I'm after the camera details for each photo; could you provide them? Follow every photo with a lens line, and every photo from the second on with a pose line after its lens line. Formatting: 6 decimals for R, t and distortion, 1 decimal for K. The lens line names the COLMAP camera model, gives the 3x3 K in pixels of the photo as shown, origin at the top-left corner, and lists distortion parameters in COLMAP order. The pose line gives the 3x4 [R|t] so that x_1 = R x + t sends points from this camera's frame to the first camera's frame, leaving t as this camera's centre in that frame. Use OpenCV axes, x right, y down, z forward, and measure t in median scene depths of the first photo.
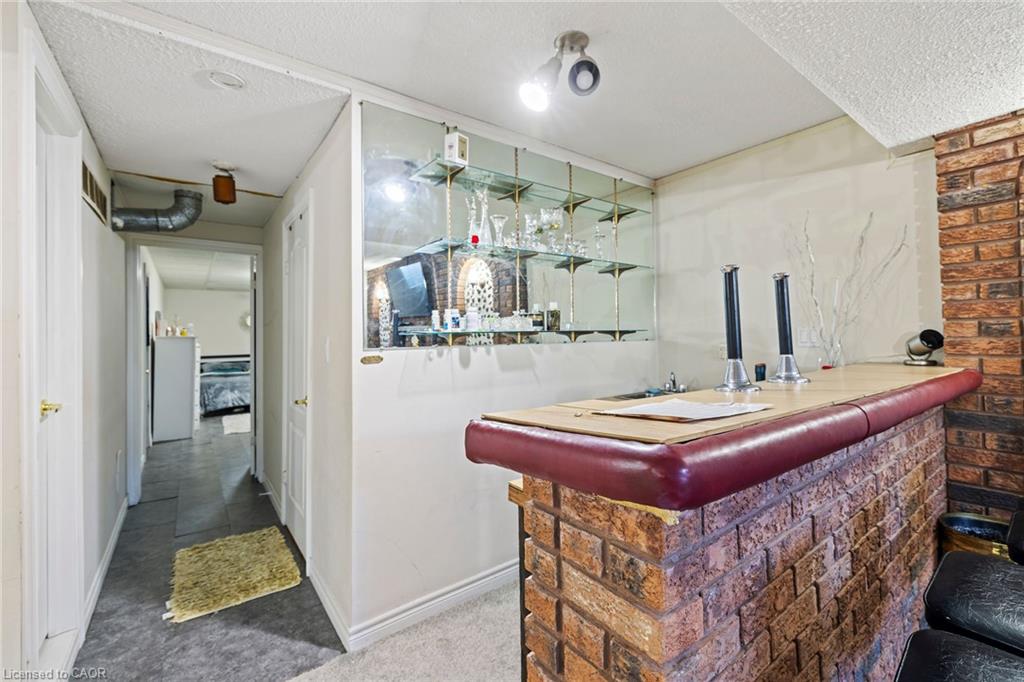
lens RADIAL K [[436.6, 0, 512.3], [0, 436.6, 333.7], [0, 0, 1]] dist [0.000507, 0.000712]
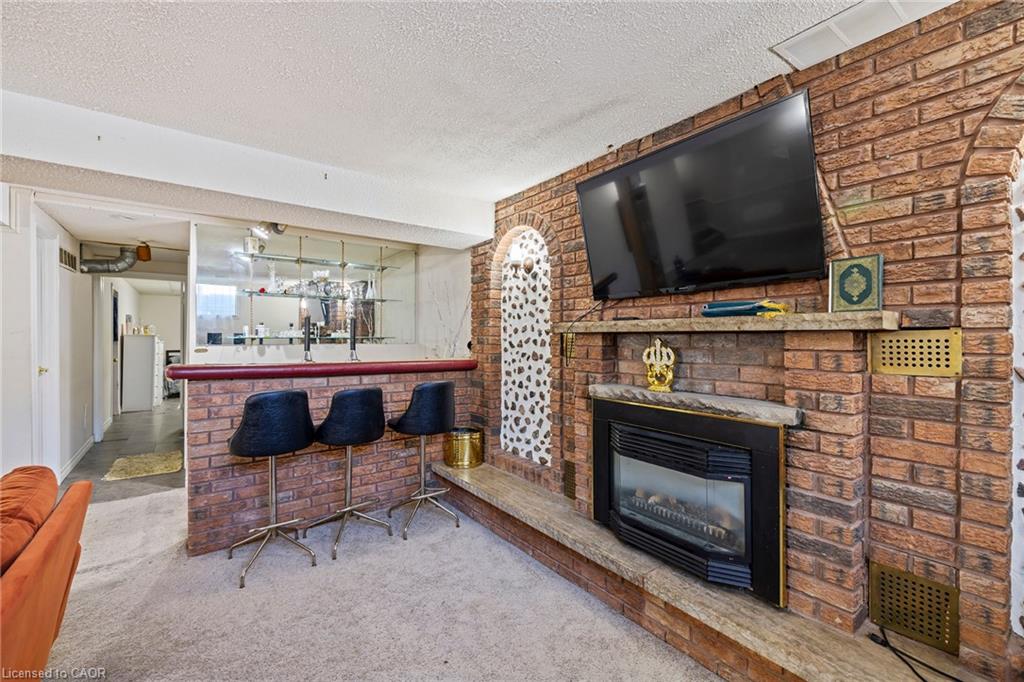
lens RADIAL K [[436.6, 0, 513.1], [0, 436.6, 342.6], [0, 0, 1]] dist [0.000507, 0.000712]
pose [[0.999829, 0.018084, 0.003833, 0.843439], [-0.018146, 0.999692, 0.016931, -0.028166], [-0.003525, -0.016998, 0.999849, -0.783904]]
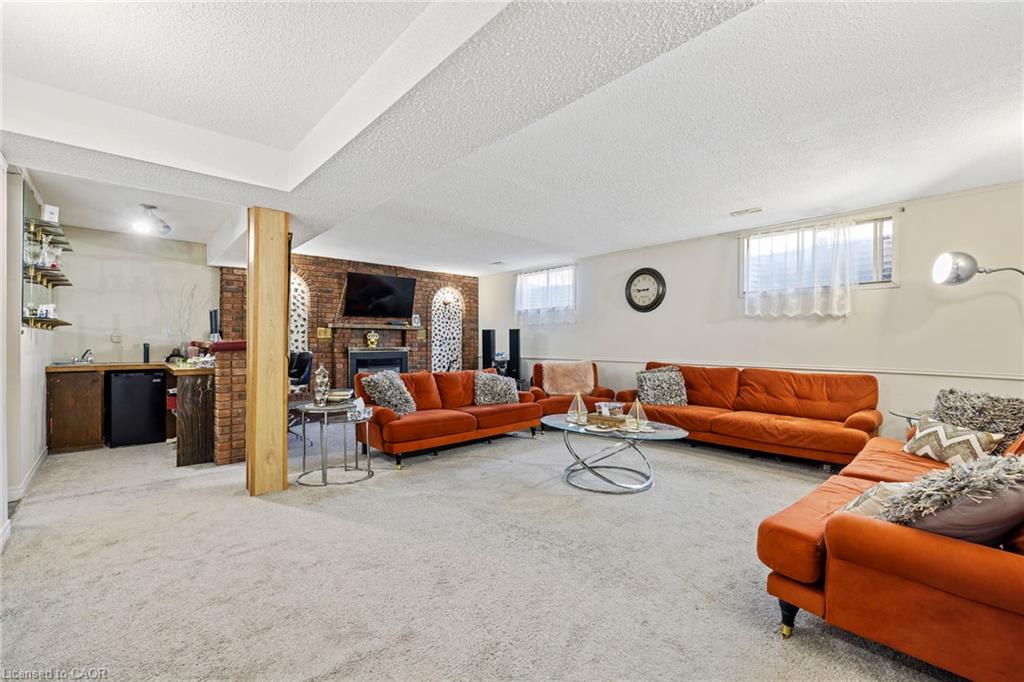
lens RADIAL K [[436.6, 0, 513.5], [0, 436.6, 339.8], [0, 0, 1]] dist [0.000507, 0.000712]
pose [[-0.106292, 0.014404, 0.994231, -1.666370], [-0.011210, 0.999814, -0.015683, 0.063430], [-0.994272, -0.012812, -0.106111, -0.518297]]
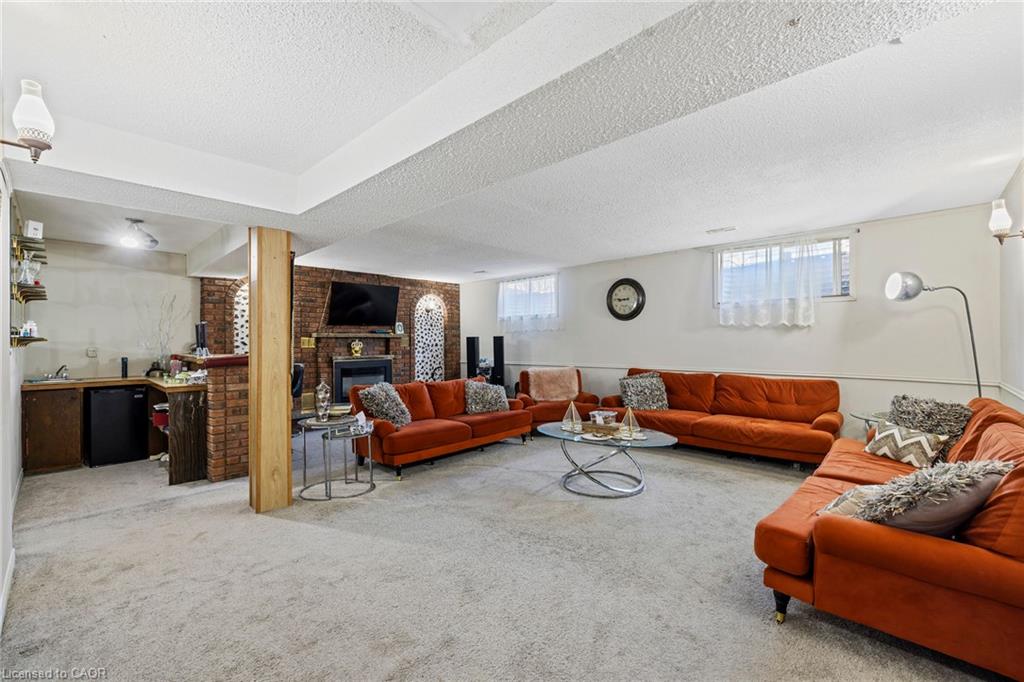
lens RADIAL K [[436.6, 0, 515.1], [0, 436.6, 338.2], [0, 0, 1]] dist [0.000507, 0.000712]
pose [[-0.177816, 0.019065, 0.983879, -1.719319], [0.000535, 0.999814, -0.019277, 0.019500], [-0.984064, -0.002901, -0.177793, -0.420026]]
